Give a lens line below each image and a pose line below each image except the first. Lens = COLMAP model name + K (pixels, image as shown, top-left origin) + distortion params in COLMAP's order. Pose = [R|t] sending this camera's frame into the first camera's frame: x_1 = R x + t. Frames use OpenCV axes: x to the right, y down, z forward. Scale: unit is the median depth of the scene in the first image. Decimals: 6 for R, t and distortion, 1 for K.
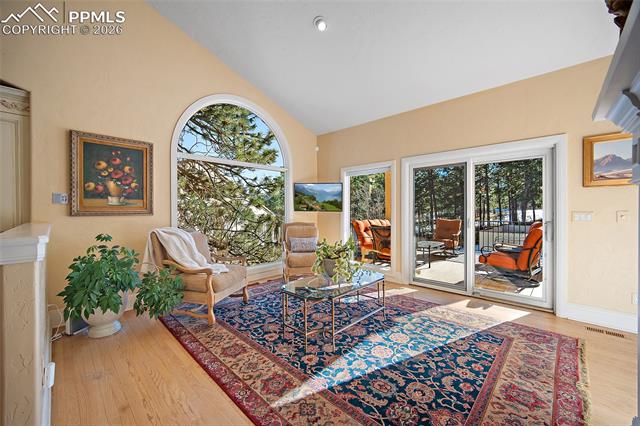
lens RADIAL K [[253.1, 0, 315.8], [0, 253.1, 210.7], [0, 0, 1]] dist [-0.001879, -0.000229]
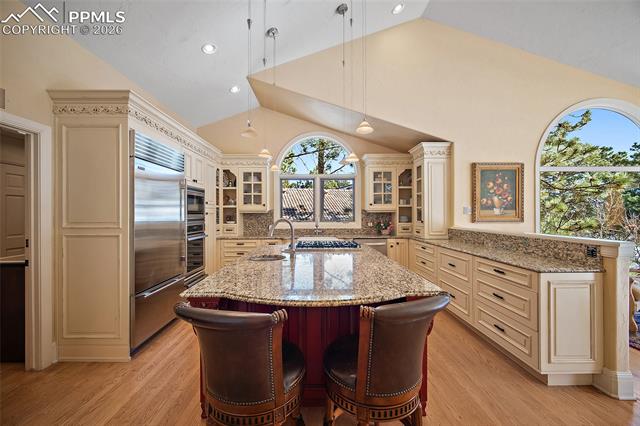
lens RADIAL K [[251.5, 0, 315.1], [0, 251.5, 214.7], [0, 0, 1]] dist [-0.002282, 0.000128]
pose [[0.698771, 0.006281, -0.715318, -0.537601], [-0.001926, 0.999974, 0.006899, -0.029894], [0.715343, -0.003443, 0.698765, -0.596745]]
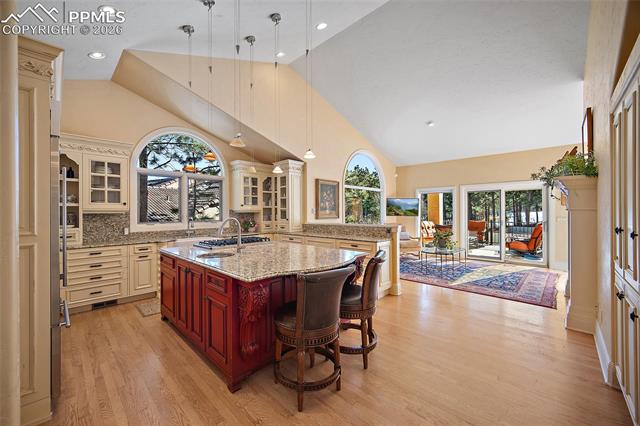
lens RADIAL K [[253.1, 0, 315.8], [0, 253.1, 210.7], [0, 0, 1]] dist [-0.001879, -0.000229]
pose [[0.999974, -0.001740, -0.007055, -0.898839], [0.001671, 0.999950, -0.009847, -0.028084], [0.007072, 0.009835, 0.999927, -1.036689]]
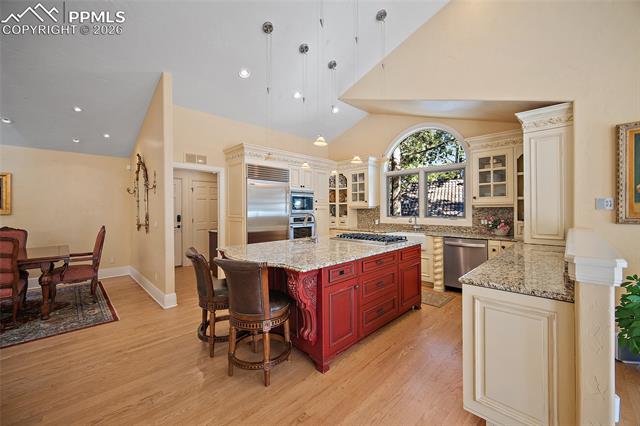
lens RADIAL K [[253.1, 0, 315.8], [0, 253.1, 210.7], [0, 0, 1]] dist [-0.001879, -0.000229]
pose [[-0.025602, 0.010630, -0.999616, -0.062158], [0.004847, 0.999933, 0.010510, -0.034507], [0.999660, -0.004576, -0.025652, -0.022100]]
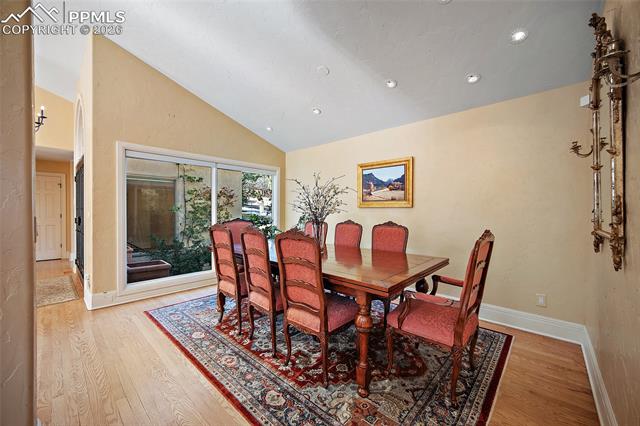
lens RADIAL K [[251.5, 0, 315.1], [0, 251.5, 214.7], [0, 0, 1]] dist [-0.002282, 0.000128]
pose [[-0.999941, -0.001533, -0.010730, -0.973976], [-0.001648, 0.999941, 0.010715, 0.014020], [0.010713, 0.010733, -0.999885, -0.619339]]
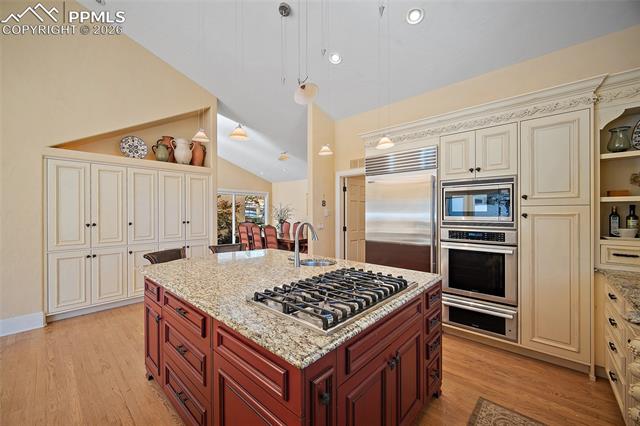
lens RADIAL K [[251.5, 0, 315.1], [0, 251.5, 214.7], [0, 0, 1]] dist [-0.002282, 0.000128]
pose [[-0.999684, 0.008939, -0.023503, -1.240538], [0.008713, 0.999915, 0.009681, -0.040721], [0.023587, 0.009473, -0.999677, 0.716451]]
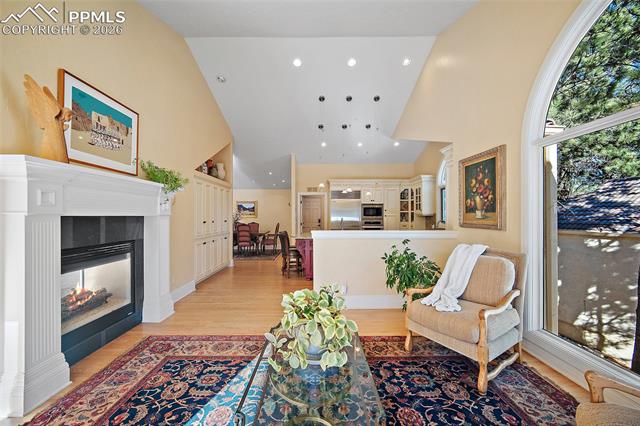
lens RADIAL K [[251.5, 0, 315.1], [0, 251.5, 214.7], [0, 0, 1]] dist [-0.002282, 0.000128]
pose [[-0.715637, 0.002752, -0.698467, 0.432563], [0.004128, 0.999991, -0.000290, -0.040852], [0.698460, -0.003091, -0.715642, 1.299289]]
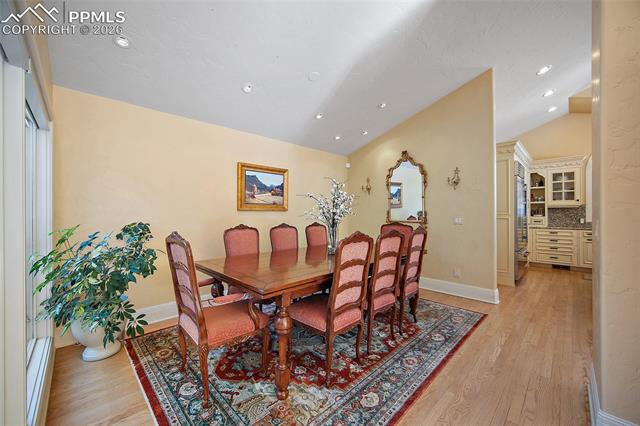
lens RADIAL K [[251.5, 0, 315.1], [0, 251.5, 214.7], [0, 0, 1]] dist [-0.002282, 0.000128]
pose [[-0.032945, 0.010069, -0.999406, -0.023819], [0.004066, 0.999942, 0.009940, -0.000442], [0.999449, -0.003736, -0.032984, -1.563022]]
